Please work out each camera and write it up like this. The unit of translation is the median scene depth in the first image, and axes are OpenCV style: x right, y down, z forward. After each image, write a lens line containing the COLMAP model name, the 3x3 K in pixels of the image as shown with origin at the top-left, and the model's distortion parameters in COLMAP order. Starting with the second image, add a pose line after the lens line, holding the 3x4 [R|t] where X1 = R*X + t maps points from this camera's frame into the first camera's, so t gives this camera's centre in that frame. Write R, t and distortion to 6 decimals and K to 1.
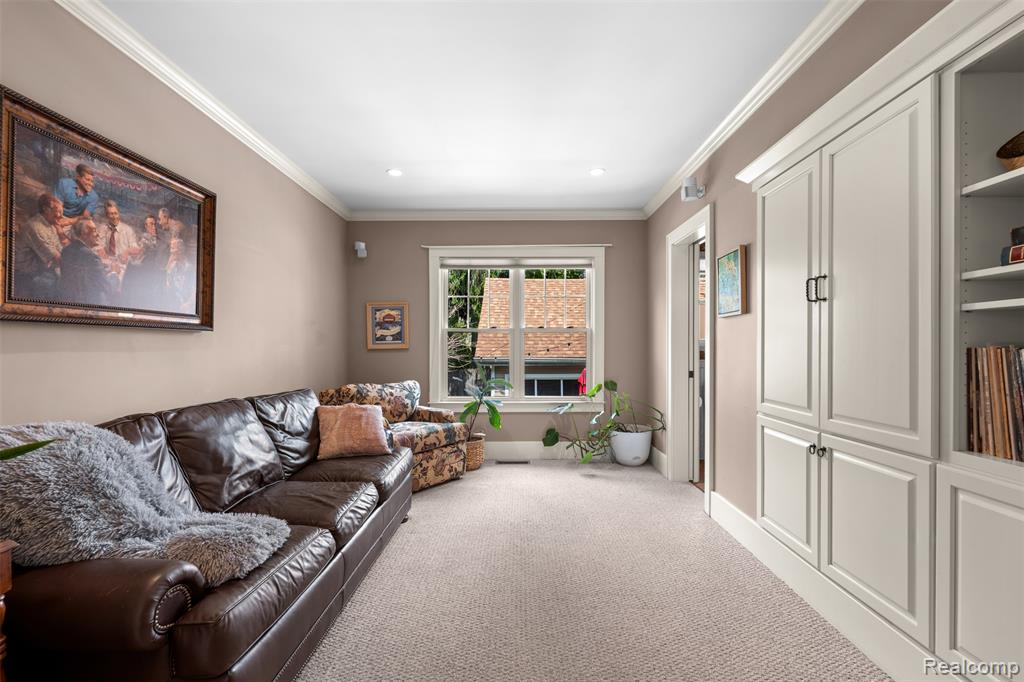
lens RADIAL K [[453.6, 0, 519.5], [0, 453.6, 348.1], [0, 0, 1]] dist [-0.007172, 0.002069]
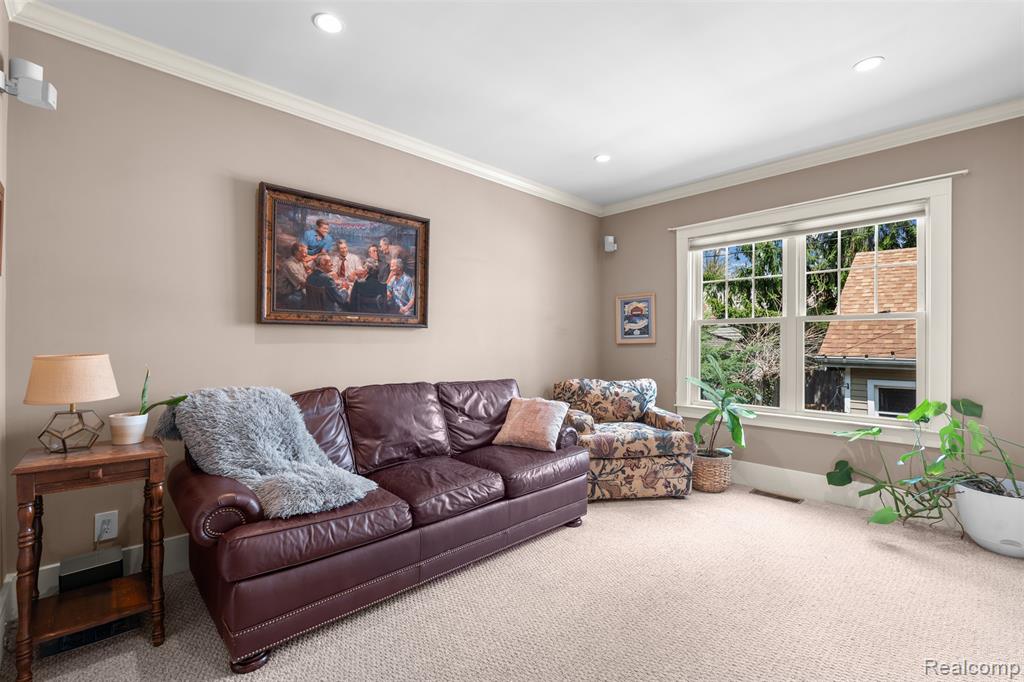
lens RADIAL K [[453.6, 0, 521.3], [0, 453.6, 337.6], [0, 0, 1]] dist [-0.007172, 0.002069]
pose [[0.691139, -0.005222, -0.722703, 0.298354], [-0.004947, 0.999916, -0.011957, 0.002108], [0.722705, 0.011839, 0.691055, 0.224768]]
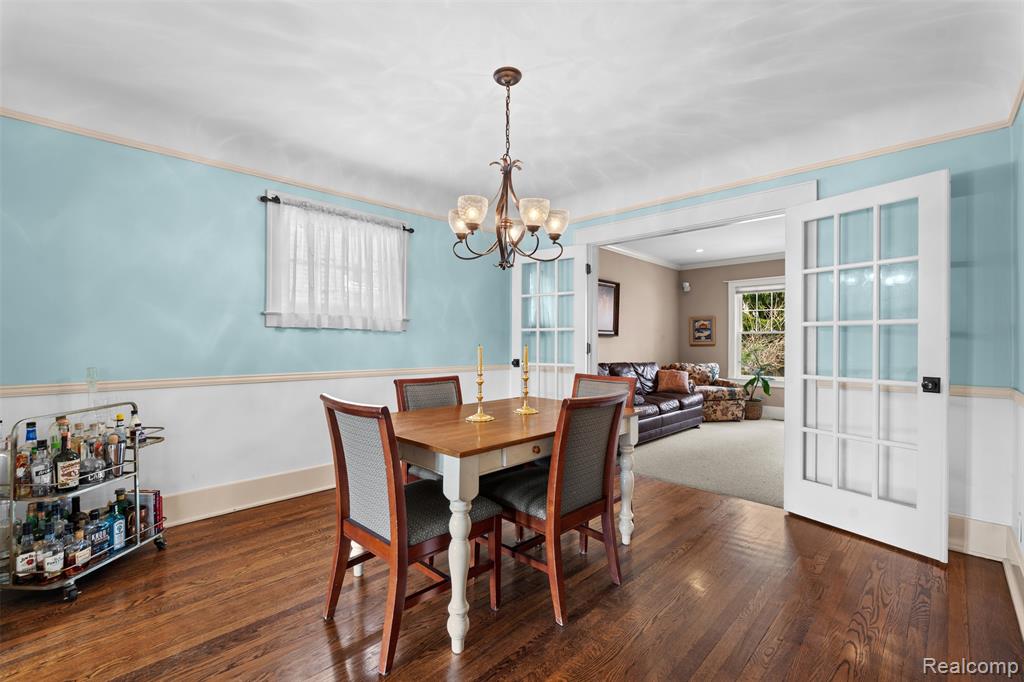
lens RADIAL K [[453.6, 0, 510.5], [0, 453.6, 339.0], [0, 0, 1]] dist [-0.007172, 0.002069]
pose [[0.713702, 0.000630, -0.700449, 0.490636], [-0.008594, 0.999932, -0.007857, 0.001554], [0.700397, 0.011628, 0.713659, -0.902415]]
